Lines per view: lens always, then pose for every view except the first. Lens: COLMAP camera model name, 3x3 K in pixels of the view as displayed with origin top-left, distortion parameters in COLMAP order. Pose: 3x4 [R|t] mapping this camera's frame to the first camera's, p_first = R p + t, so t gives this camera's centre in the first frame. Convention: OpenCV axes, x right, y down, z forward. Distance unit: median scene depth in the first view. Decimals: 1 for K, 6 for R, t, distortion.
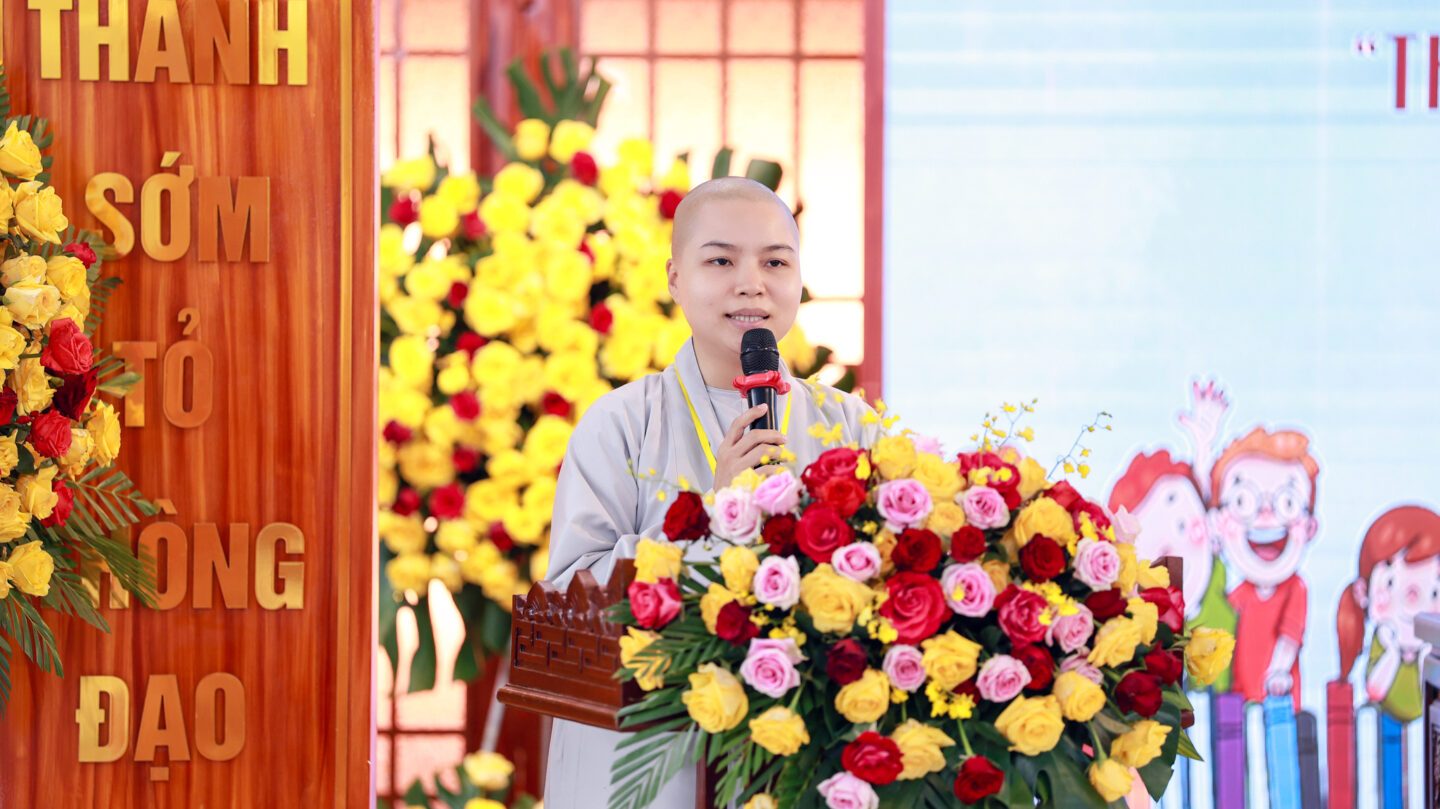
lens RADIAL K [[7206.1, 0, 720.0], [0, 7206.1, 404.5], [0, 0, 1]] dist [1.626601, -9.378792]
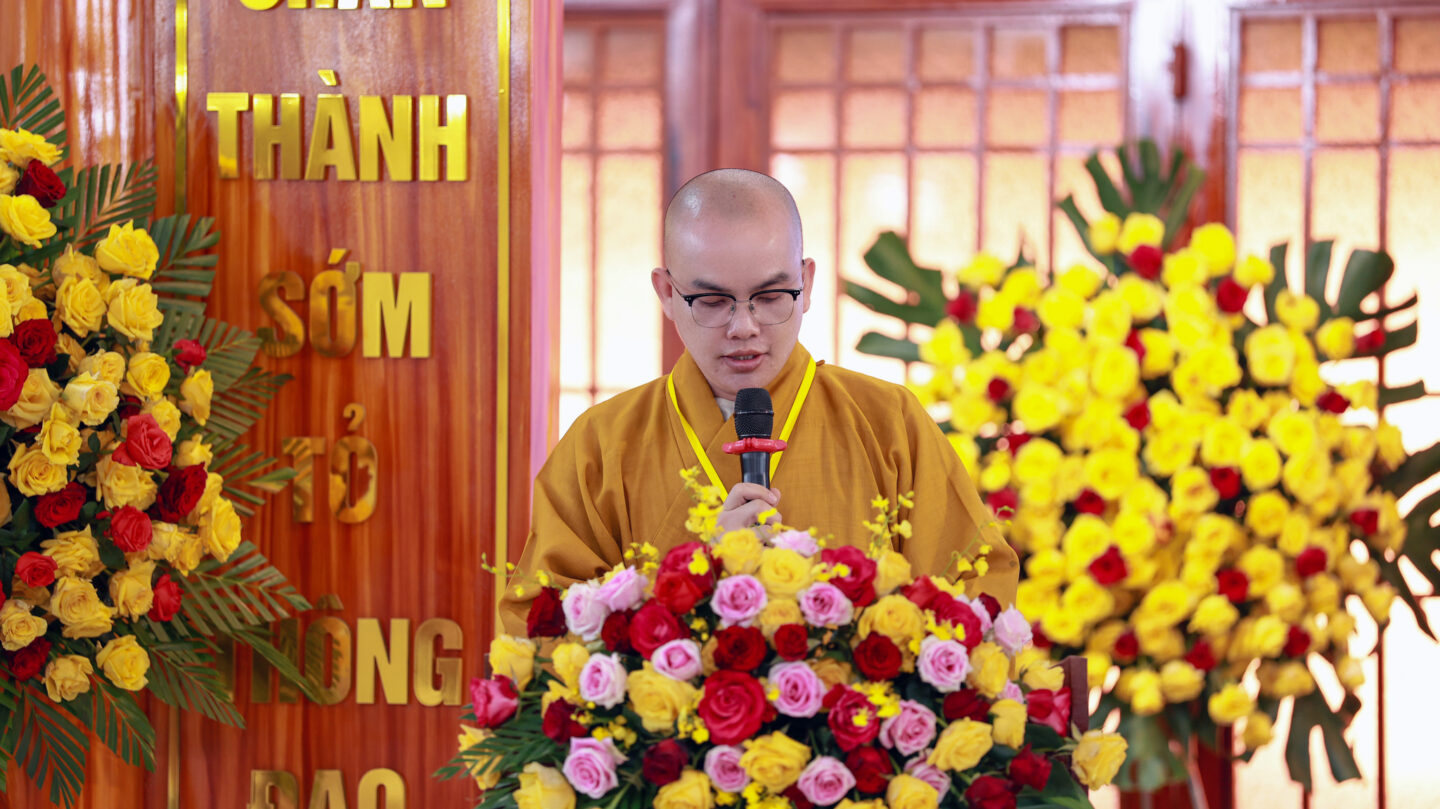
lens RADIAL K [[7206.1, 0, 720.0], [0, 7206.1, 404.5], [0, 0, 1]] dist [1.626601, -9.378792]
pose [[0.959067, -0.002459, -0.283168, 0.298433], [-0.001720, 0.999893, -0.014508, 0.001458], [0.283174, 0.014402, 0.958960, 0.063896]]
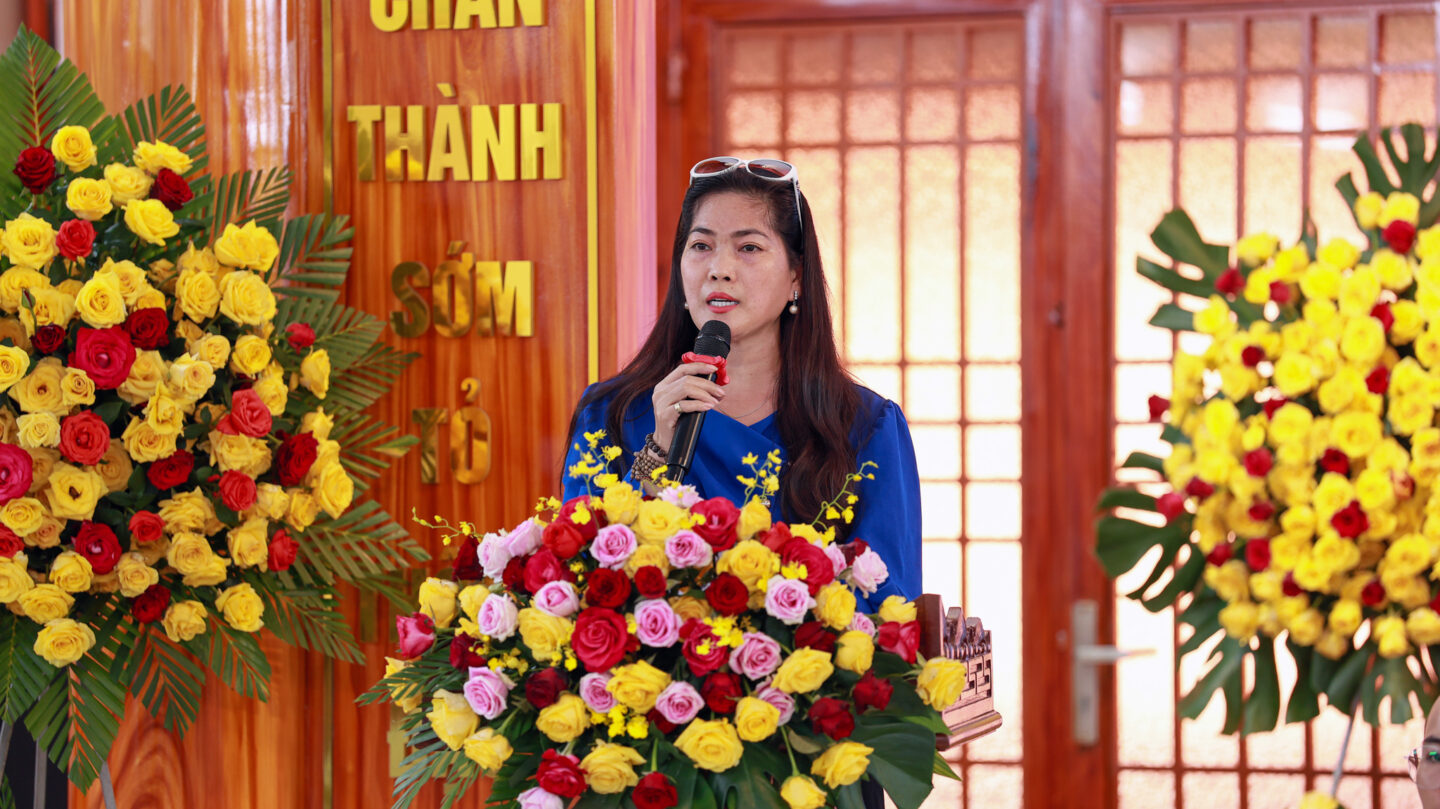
lens RADIAL K [[7206.1, 0, 720.0], [0, 7206.1, 404.5], [0, 0, 1]] dist [1.626601, -9.378792]
pose [[0.894833, -0.012625, -0.446222, 0.536639], [0.008183, 0.999896, -0.011880, 0.005246], [0.446326, 0.006979, 0.894843, 0.009547]]
